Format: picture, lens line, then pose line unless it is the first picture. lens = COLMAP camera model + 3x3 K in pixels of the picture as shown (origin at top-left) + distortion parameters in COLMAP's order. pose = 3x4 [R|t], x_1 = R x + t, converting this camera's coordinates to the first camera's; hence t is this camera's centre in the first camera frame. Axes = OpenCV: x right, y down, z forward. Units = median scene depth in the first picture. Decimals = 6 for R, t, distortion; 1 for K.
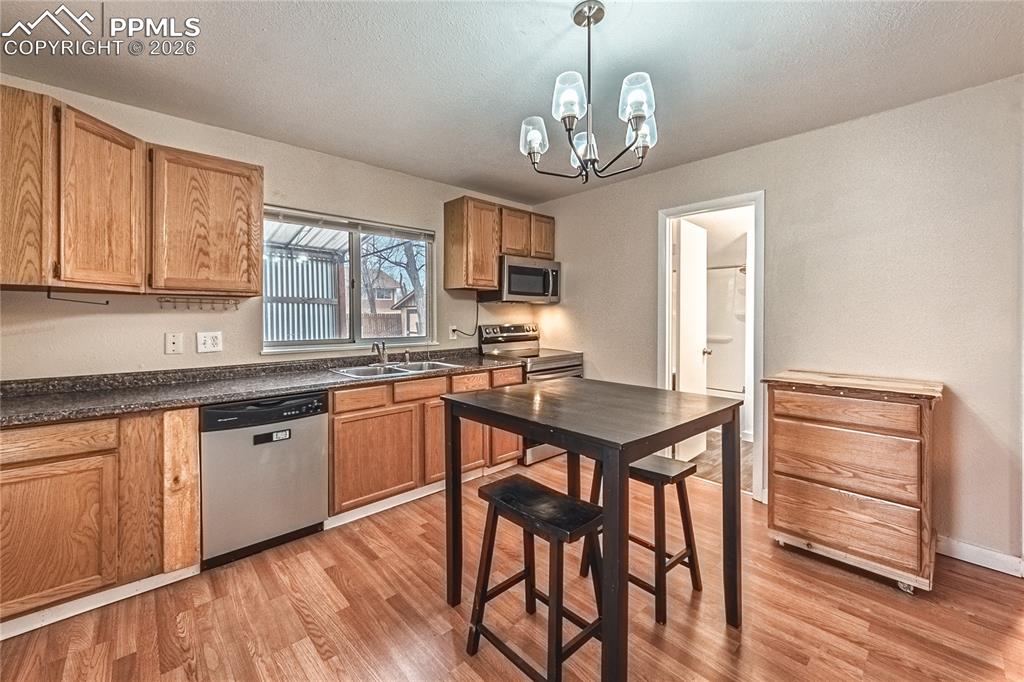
lens RADIAL K [[382.5, 0, 511.3], [0, 382.5, 320.2], [0, 0, 1]] dist [0.000009, 0.000008]
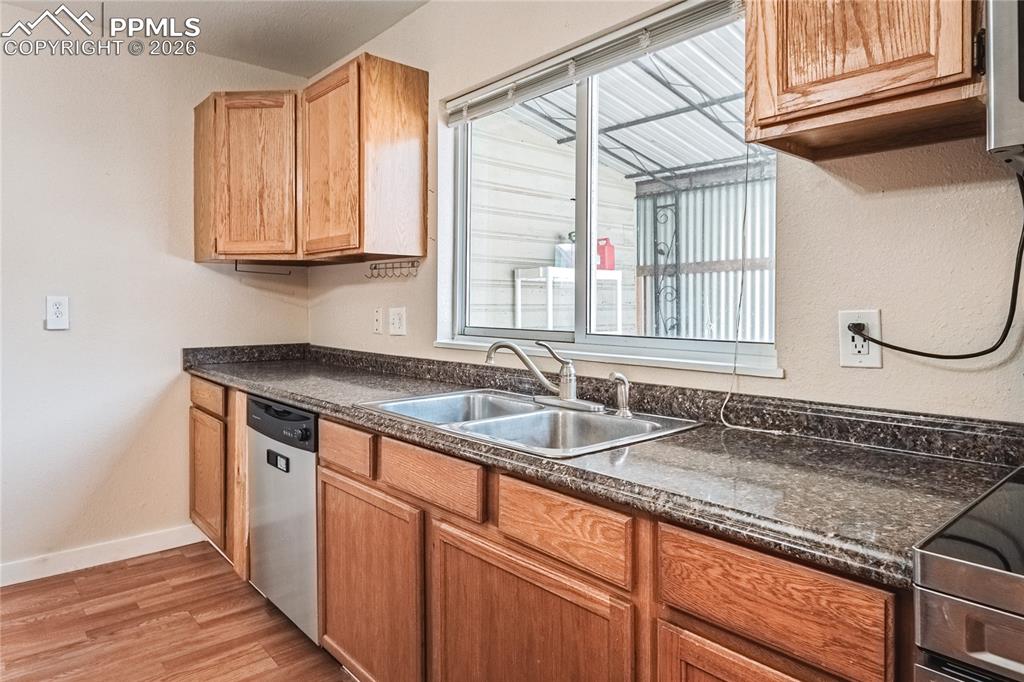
lens RADIAL K [[634.1, 0, 511.6], [0, 634.1, 313.7], [0, 0, 1]] dist [-0.002193, -0.002010]
pose [[-0.062751, 0.011458, -0.997963, 0.527122], [-0.010697, 0.999869, 0.012153, 0.032783], [0.997972, 0.011438, -0.062620, 1.695464]]
